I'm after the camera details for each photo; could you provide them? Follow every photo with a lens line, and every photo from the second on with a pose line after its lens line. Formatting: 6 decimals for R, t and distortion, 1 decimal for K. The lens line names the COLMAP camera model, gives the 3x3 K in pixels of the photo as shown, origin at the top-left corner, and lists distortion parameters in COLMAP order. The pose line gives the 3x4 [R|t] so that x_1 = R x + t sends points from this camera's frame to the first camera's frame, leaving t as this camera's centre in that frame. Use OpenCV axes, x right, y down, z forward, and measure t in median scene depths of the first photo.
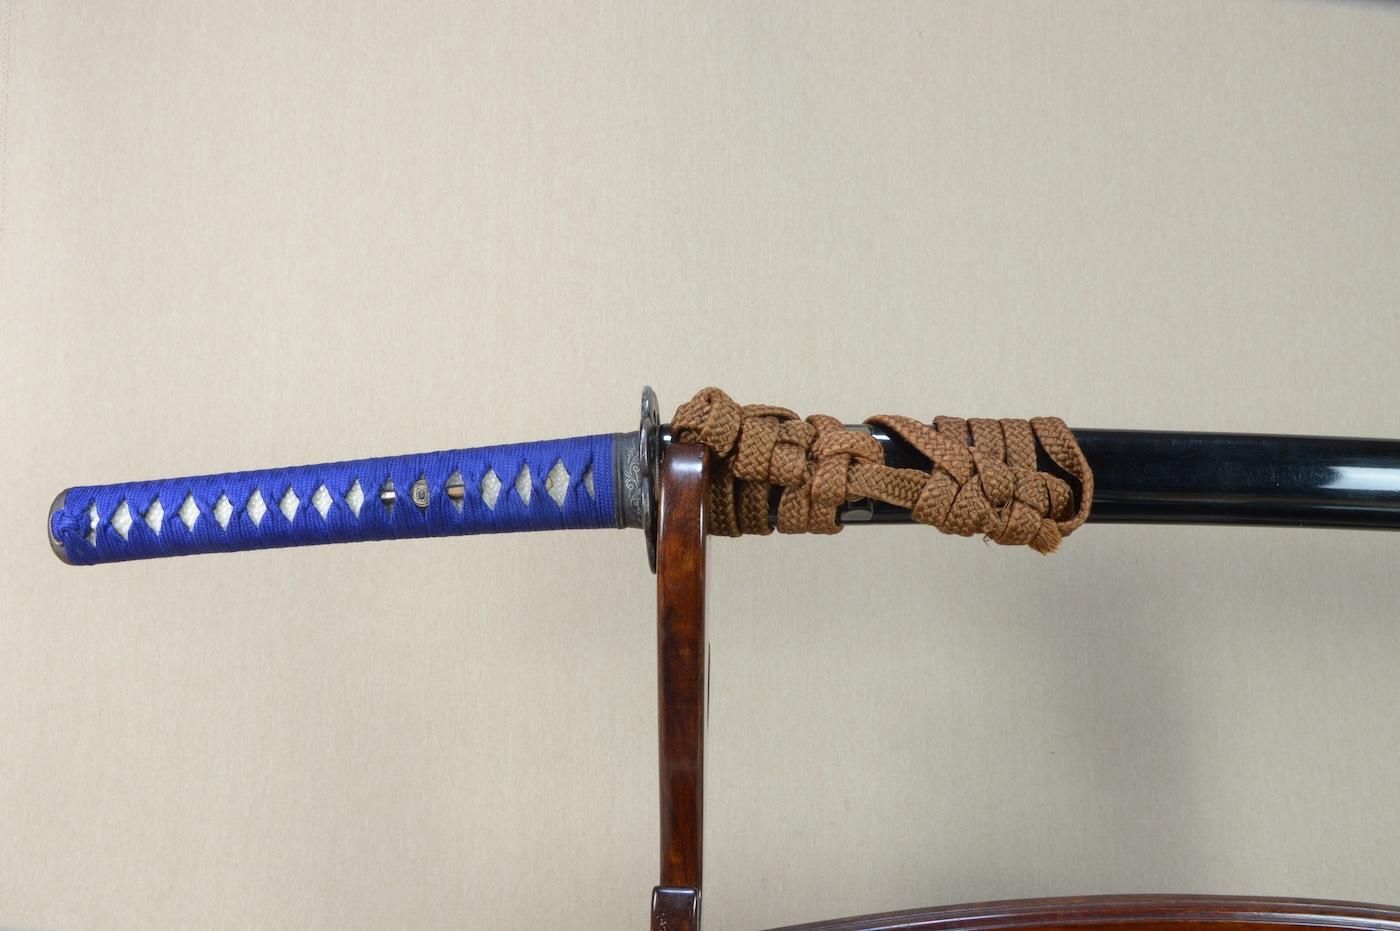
lens RADIAL K [[1080.5, 0, 700.0], [0, 1080.5, 465.5], [0, 0, 1]] dist [-0.179489, 0.103593]
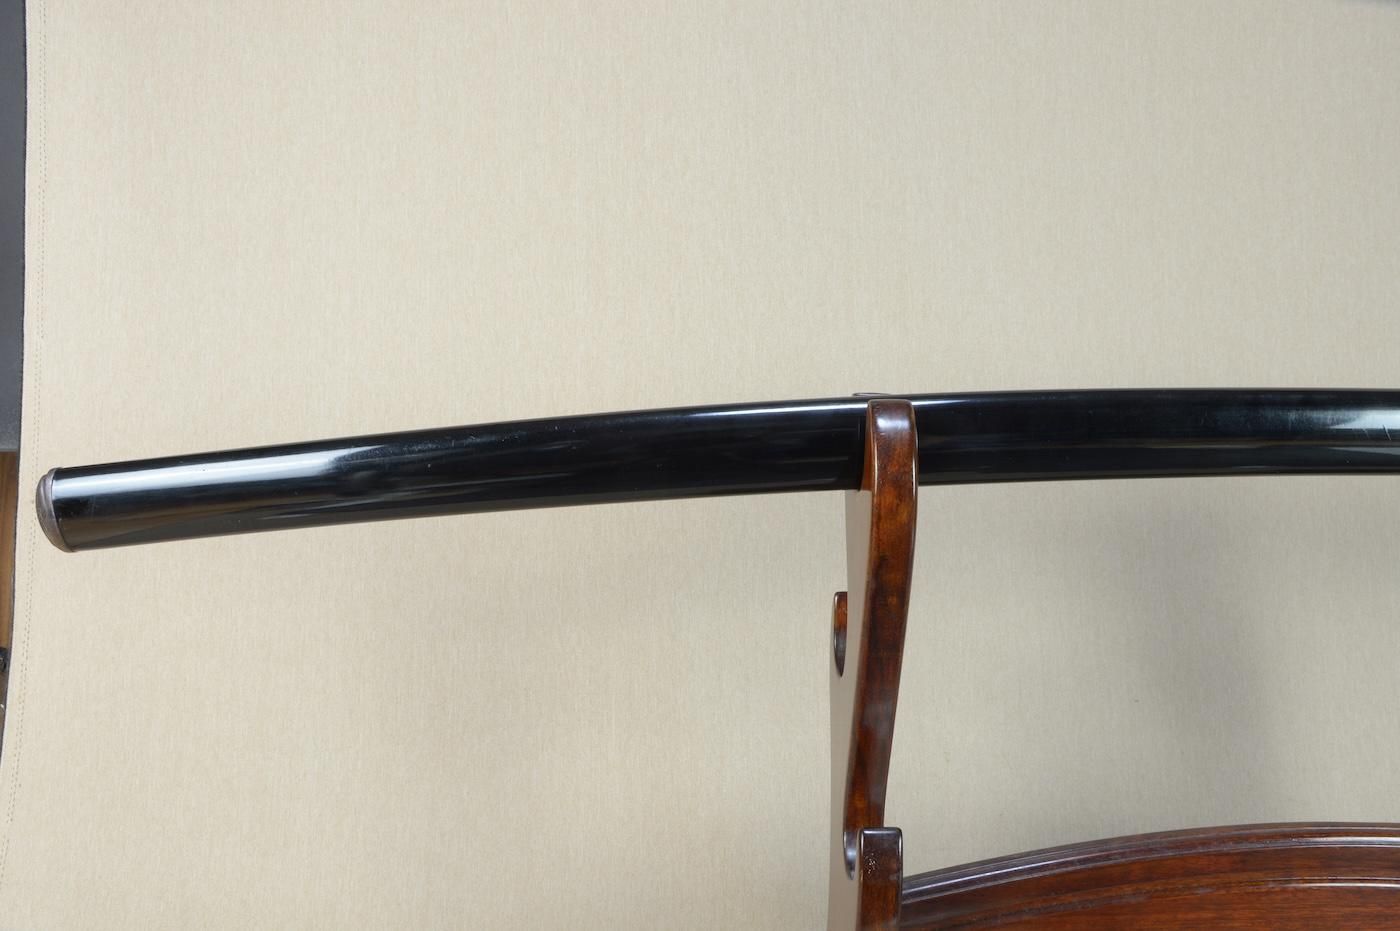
lens RADIAL K [[1127.5, 0, 700.0], [0, 1127.5, 465.5], [0, 0, 1]] dist [-0.164191, 0.116546]
pose [[0.997527, -0.011368, 0.069366, -0.164462], [0.009244, 0.999481, 0.030863, 0.004124], [-0.069680, -0.030146, 0.997114, -0.040498]]
